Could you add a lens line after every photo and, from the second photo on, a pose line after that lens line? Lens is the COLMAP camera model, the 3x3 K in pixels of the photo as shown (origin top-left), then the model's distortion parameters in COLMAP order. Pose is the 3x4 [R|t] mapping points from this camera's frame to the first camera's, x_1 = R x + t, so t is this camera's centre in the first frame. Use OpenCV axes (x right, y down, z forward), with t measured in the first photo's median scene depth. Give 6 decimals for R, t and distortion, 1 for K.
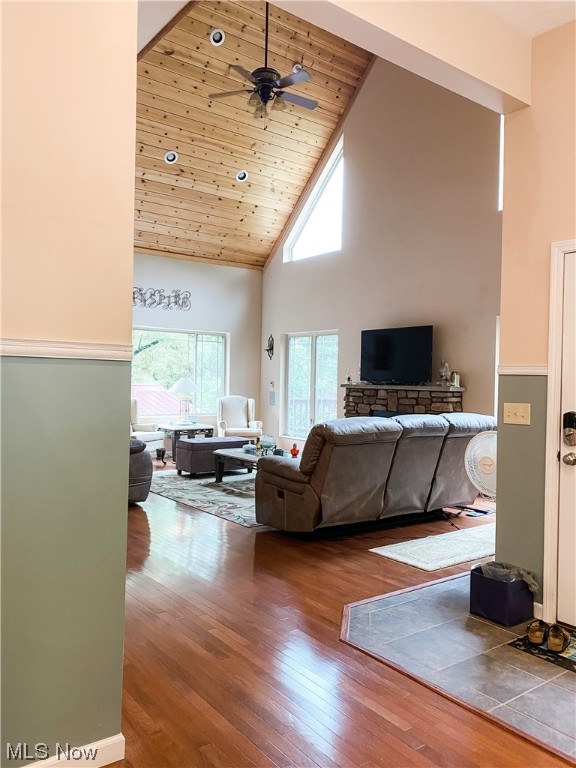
lens RADIAL K [[599.1, 0, 289.4], [0, 599.1, 385.3], [0, 0, 1]] dist [-0.000774, -0.000866]
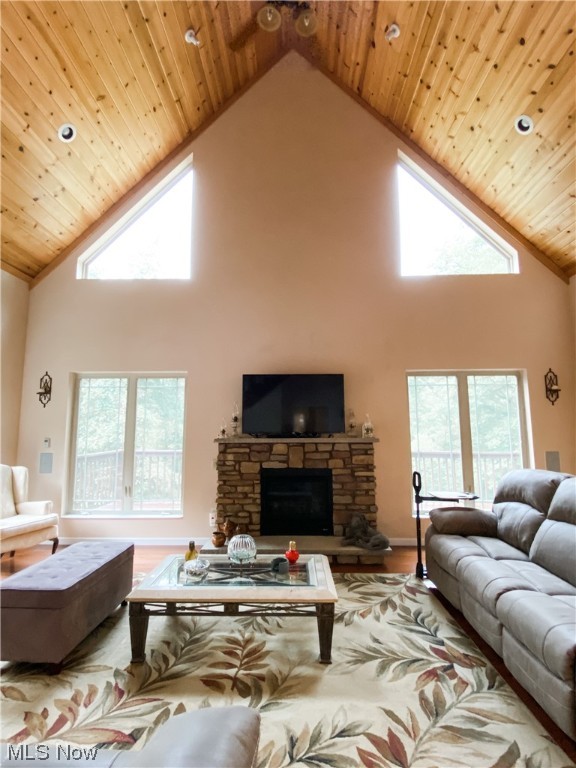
lens RADIAL K [[391.0, 0, 286.4], [0, 391.0, 378.1], [0, 0, 1]] dist [0.008120, -0.000545]
pose [[0.611220, 0.065971, 0.788707, -0.259331], [0.025563, 0.994355, -0.102982, -0.025267], [-0.791048, 0.083106, 0.606083, 0.565387]]
